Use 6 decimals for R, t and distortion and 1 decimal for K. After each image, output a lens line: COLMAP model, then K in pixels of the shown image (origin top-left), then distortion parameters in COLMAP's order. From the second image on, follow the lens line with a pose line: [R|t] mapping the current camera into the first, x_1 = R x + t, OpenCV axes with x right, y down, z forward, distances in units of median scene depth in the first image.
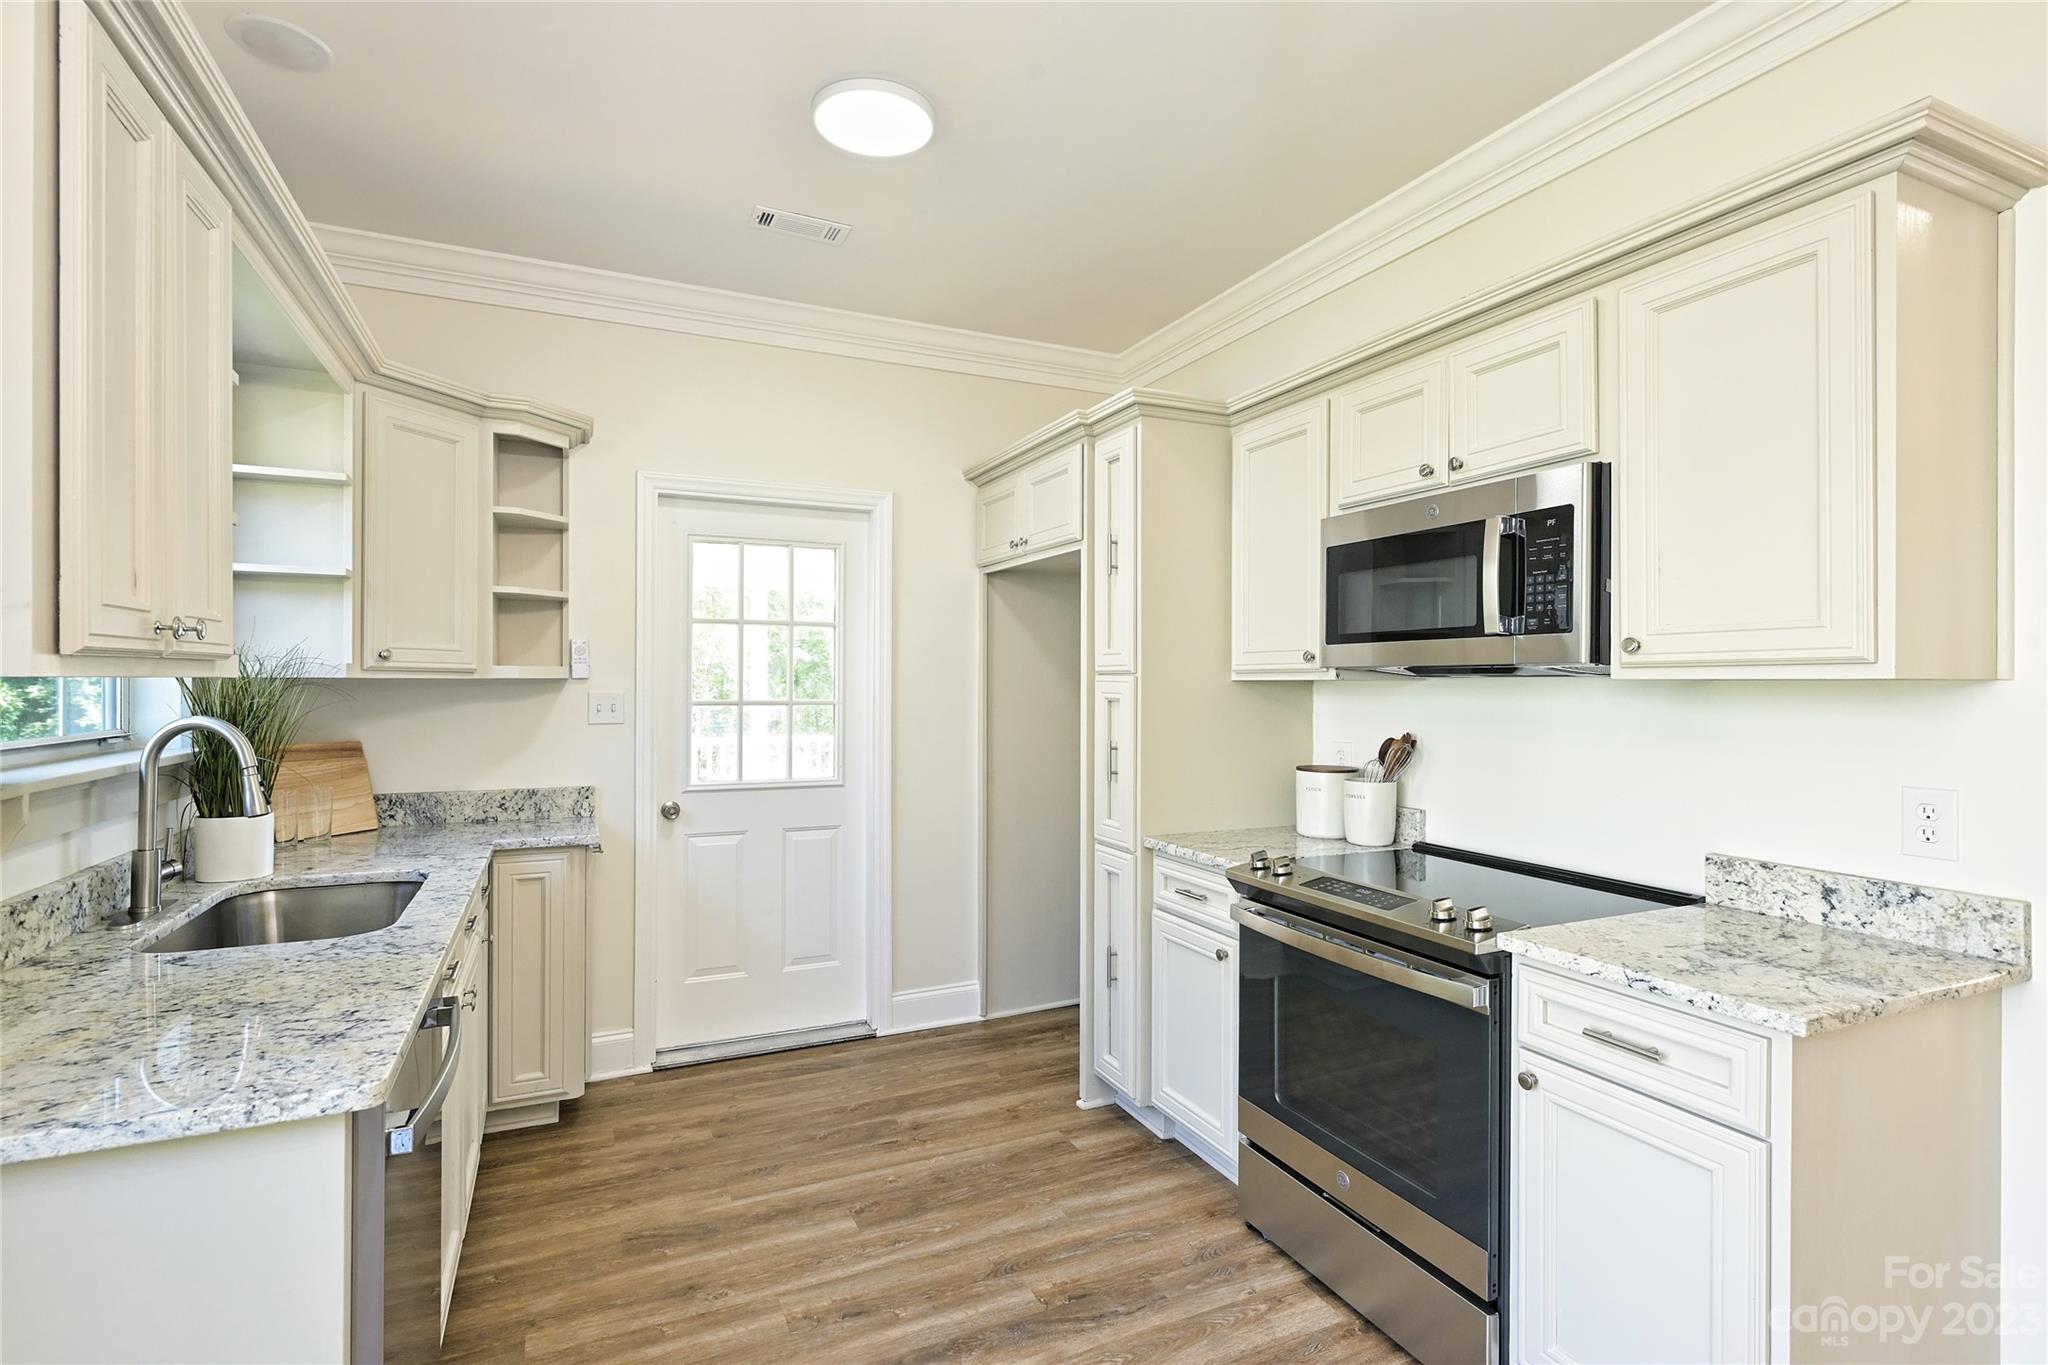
lens RADIAL K [[975.0, 0, 1026.8], [0, 975.0, 679.0], [0, 0, 1]] dist [0.001444, -0.001394]
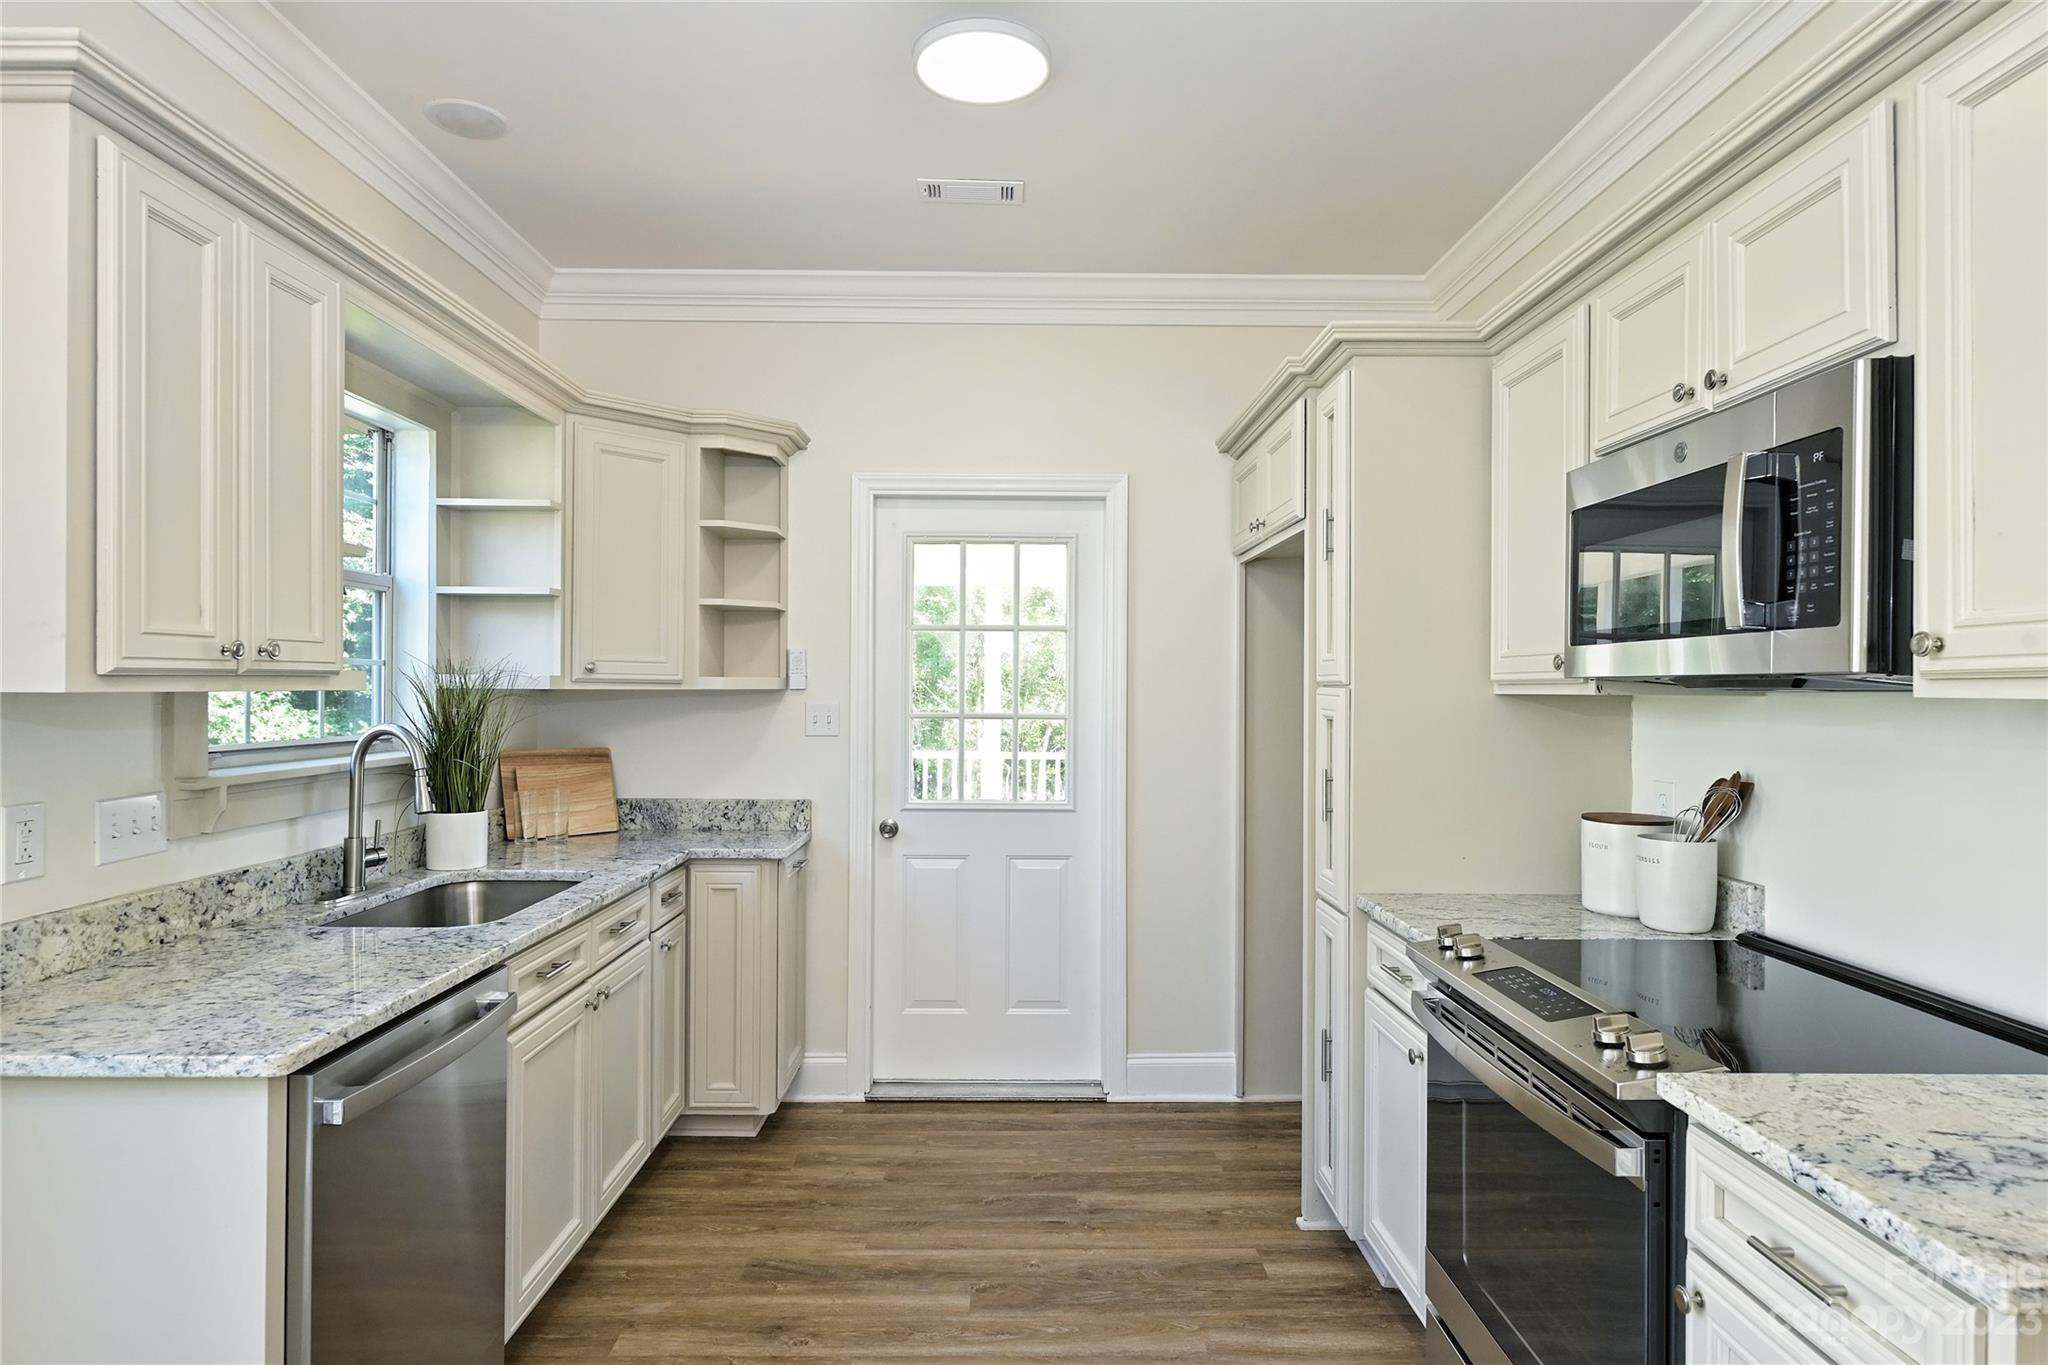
lens RADIAL K [[1130.1, 0, 1019.6], [0, 1130.1, 682.8], [0, 0, 1]] dist [-0.003937, 0.000723]
pose [[0.911795, -0.000050, -0.410645, 0.255868], [-0.001459, 0.999993, -0.003362, -0.004230], [0.410643, 0.003665, 0.911789, 0.066440]]
